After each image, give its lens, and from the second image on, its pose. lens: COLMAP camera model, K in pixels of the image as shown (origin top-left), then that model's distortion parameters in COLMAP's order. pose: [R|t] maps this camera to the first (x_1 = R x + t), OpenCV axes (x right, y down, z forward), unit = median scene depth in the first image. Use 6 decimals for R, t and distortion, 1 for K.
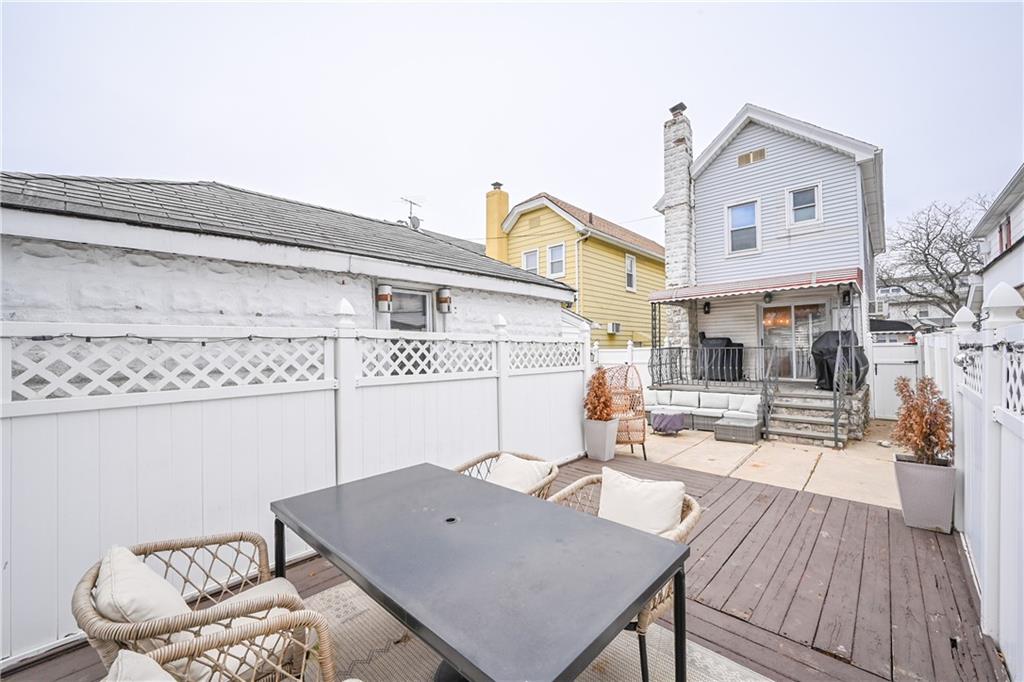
lens RADIAL K [[400.9, 0, 518.7], [0, 400.9, 353.1], [0, 0, 1]] dist [-0.000986, -0.000041]
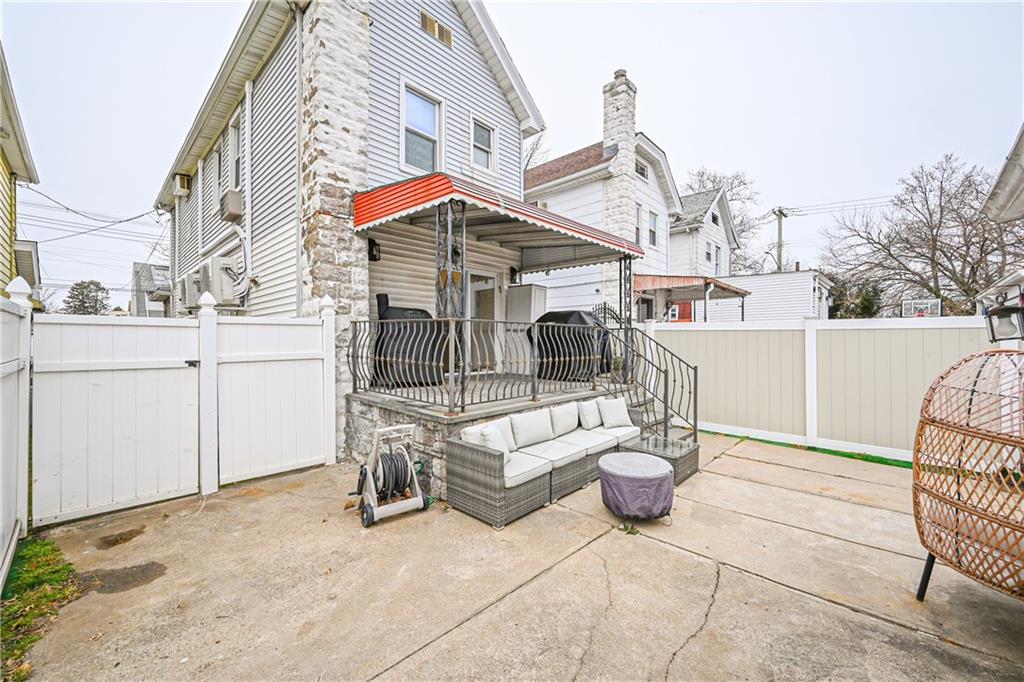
lens RADIAL K [[399.3, 0, 512.0], [0, 399.3, 341.0], [0, 0, 1]] dist [-0.000294, 0.000018]
pose [[0.006044, 0.007566, 0.999953, -0.119470], [-0.000128, 0.999971, -0.007565, 0.026627], [-0.999982, -0.000083, 0.006045, 1.986940]]
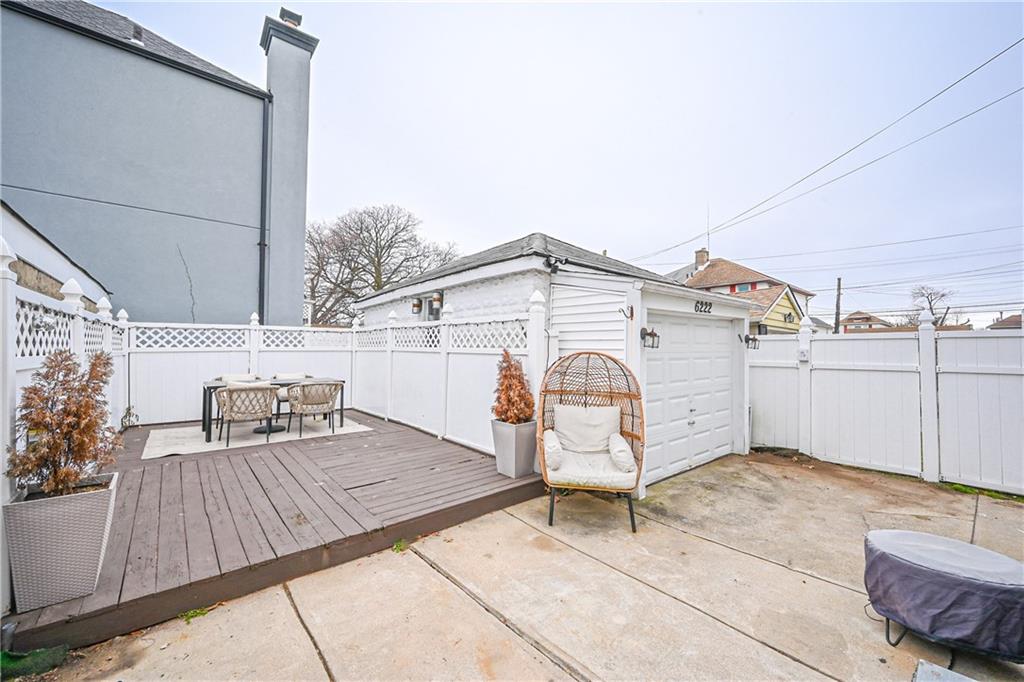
lens RADIAL K [[400.6, 0, 512.0], [0, 400.6, 341.0], [0, 0, 1]] dist [-0.012634, 0.000001]
pose [[-0.117303, -0.009391, -0.993052, 1.156285], [-0.020246, 0.999770, -0.007063, 0.027544], [0.992890, 0.019277, -0.117467, 1.314196]]
